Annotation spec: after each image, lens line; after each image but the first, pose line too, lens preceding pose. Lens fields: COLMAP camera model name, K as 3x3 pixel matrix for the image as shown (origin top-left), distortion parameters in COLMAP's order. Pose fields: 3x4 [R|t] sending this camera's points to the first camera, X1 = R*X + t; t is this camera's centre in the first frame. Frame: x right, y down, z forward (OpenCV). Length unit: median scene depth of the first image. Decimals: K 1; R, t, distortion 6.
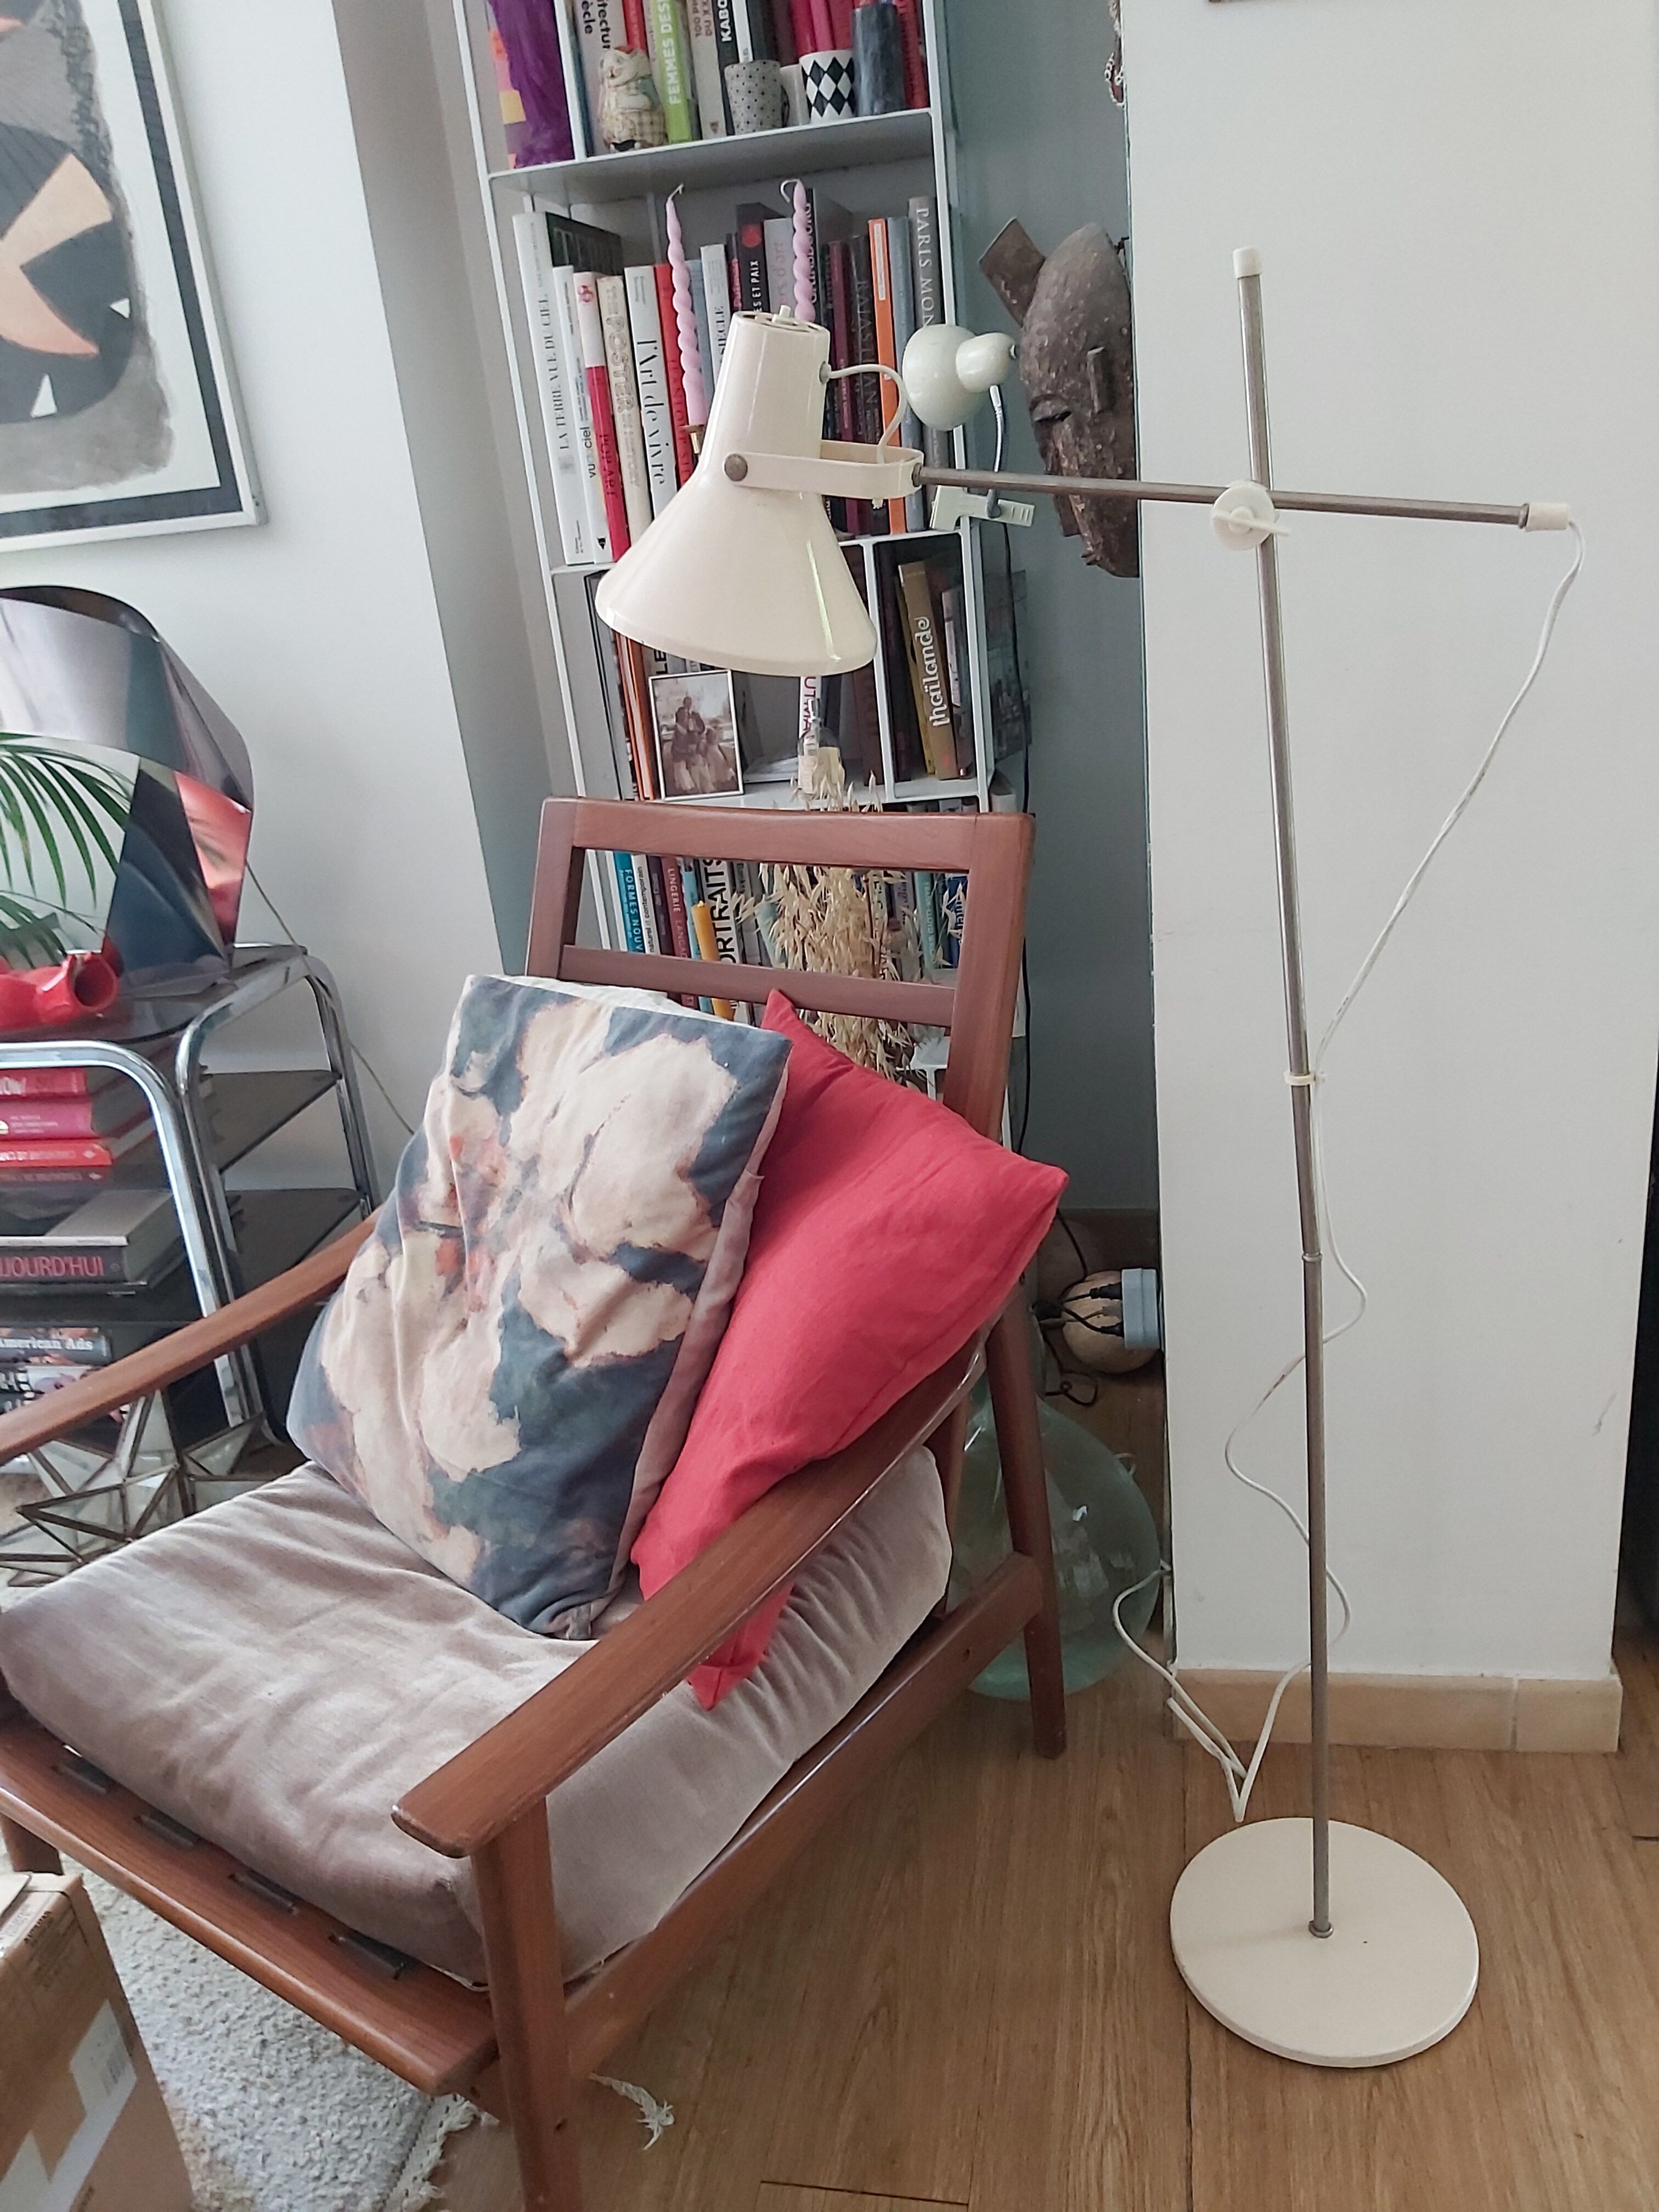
lens RADIAL K [[1695.1, 0, 829.5], [0, 1695.1, 1106.0], [0, 0, 1]] dist [0.053879, -0.112805]
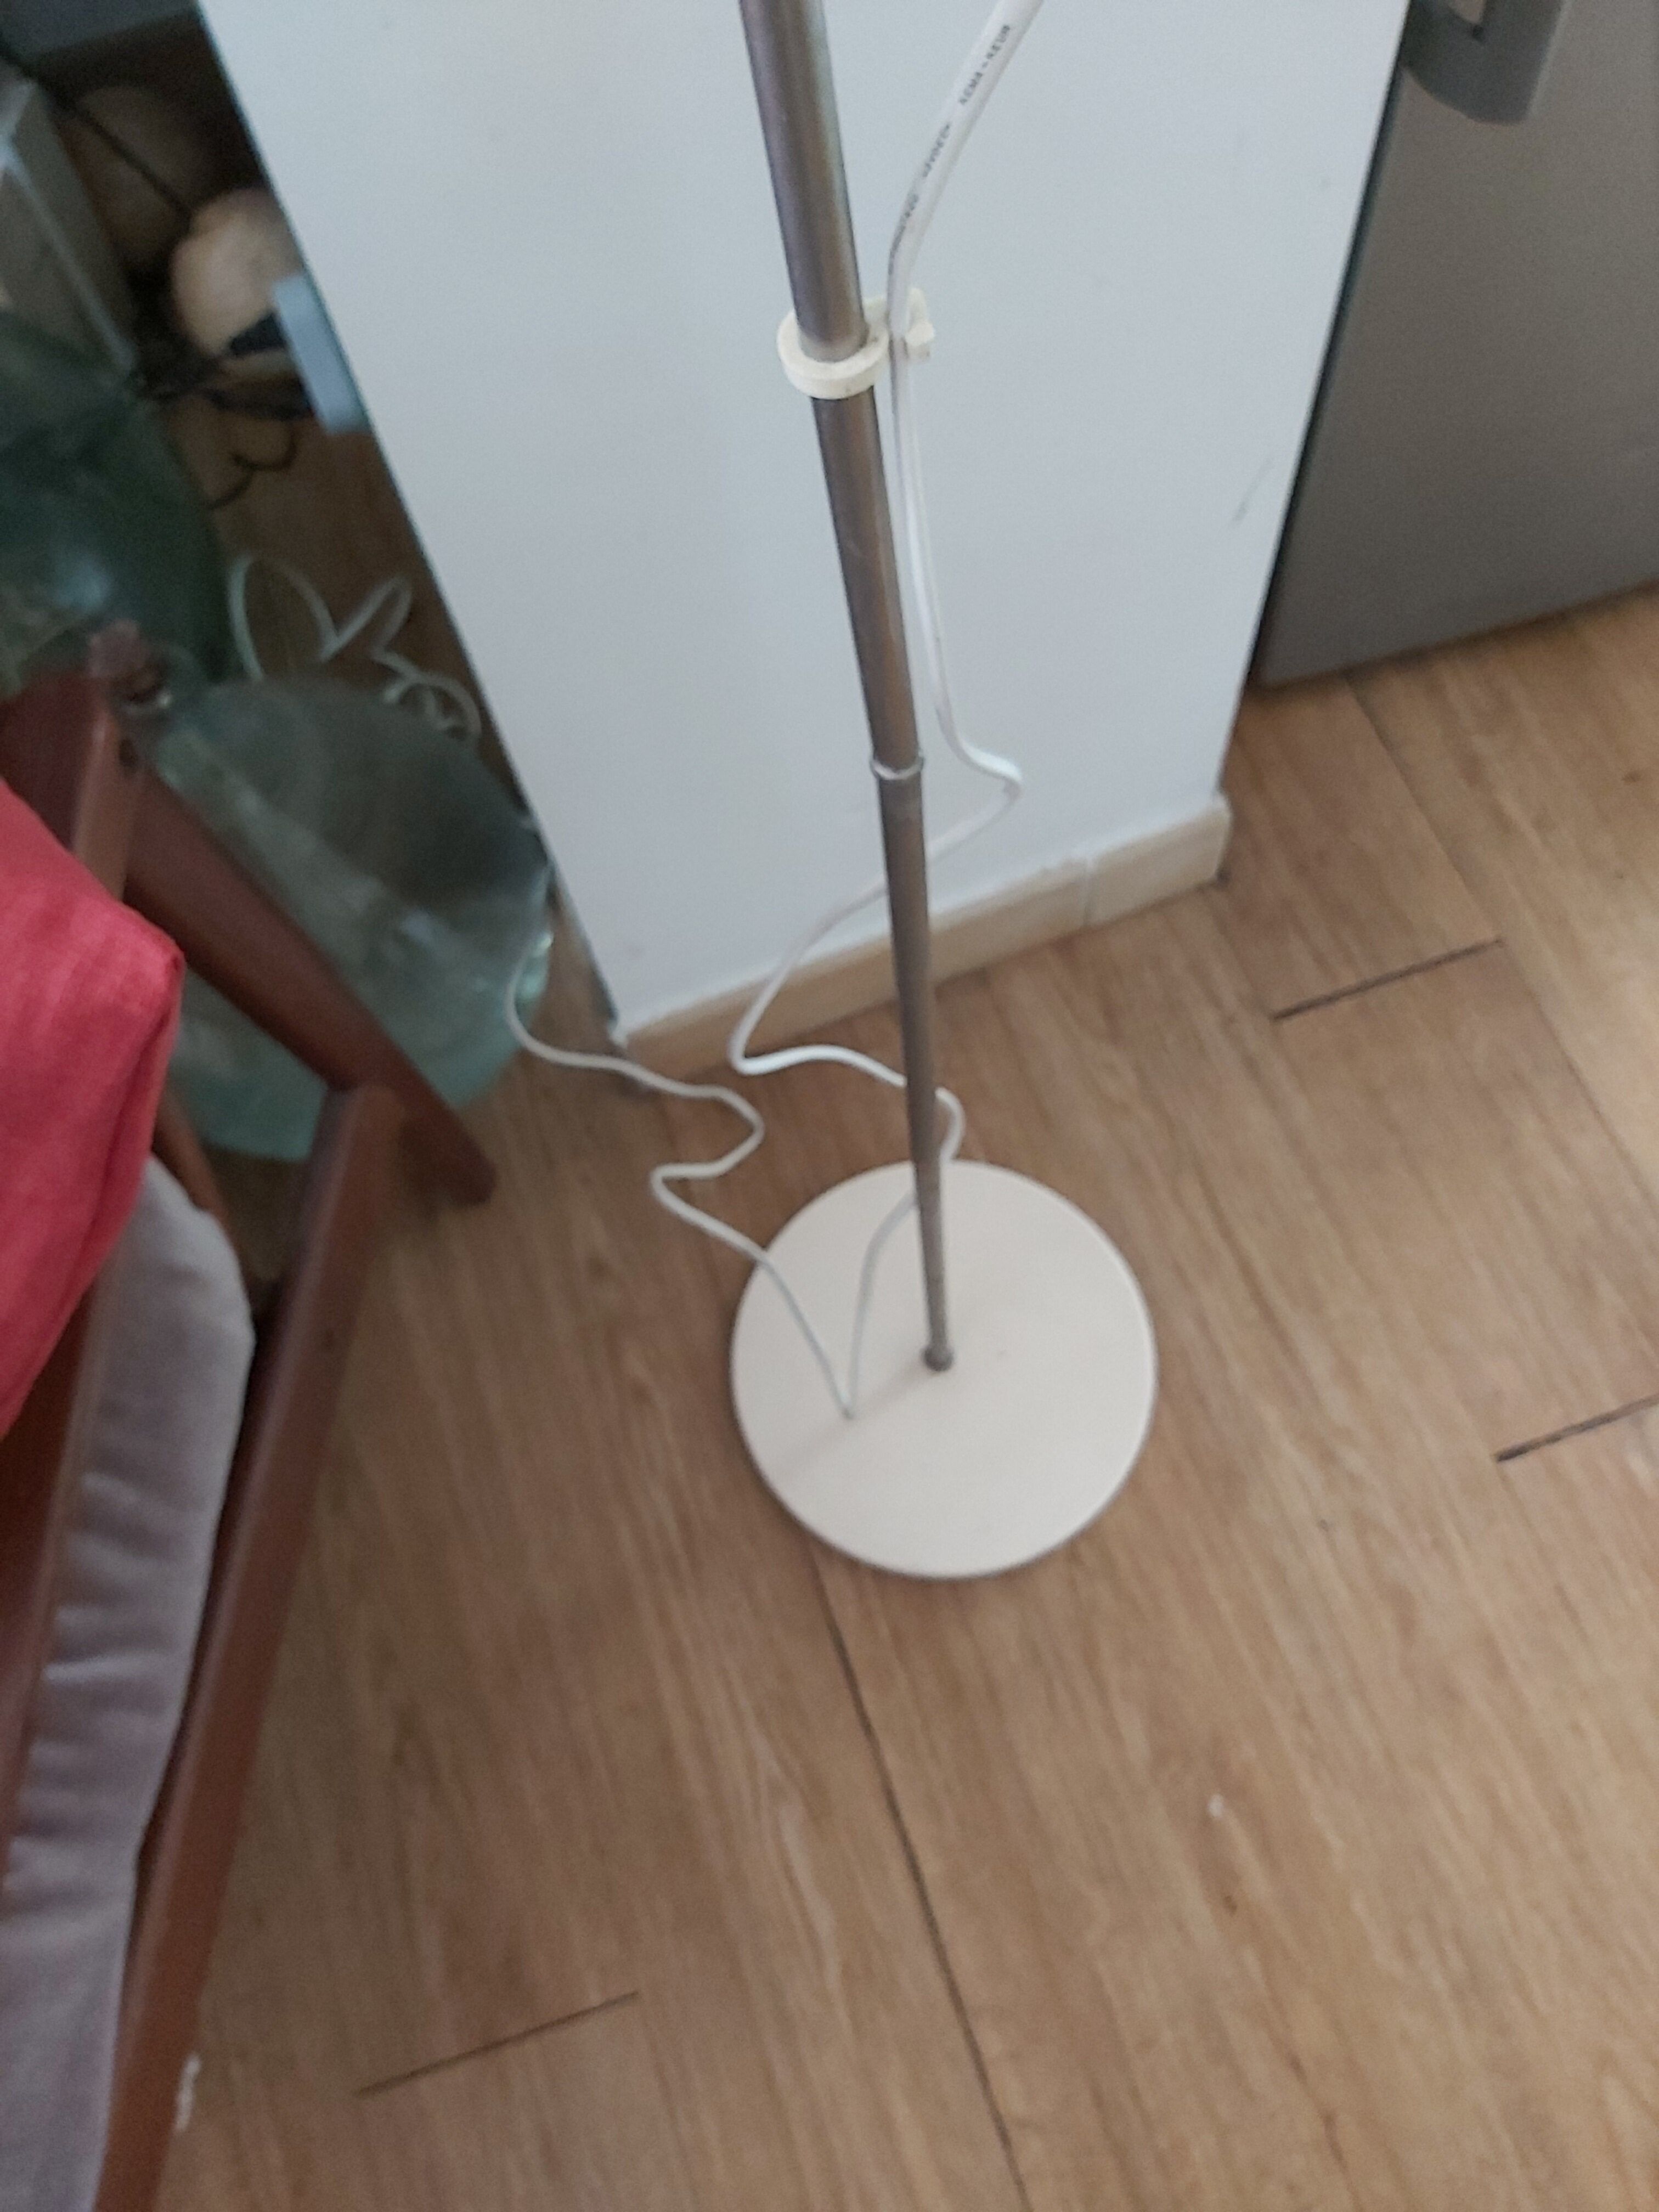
lens RADIAL K [[1734.0, 0, 829.5], [0, 1734.0, 1106.0], [0, 0, 1]] dist [0.008237, -0.045501]
pose [[0.872025, -0.432924, 0.228361, 0.100665], [0.157837, 0.690355, 0.706044, -0.082587], [-0.463313, -0.579644, 0.670338, 0.468361]]
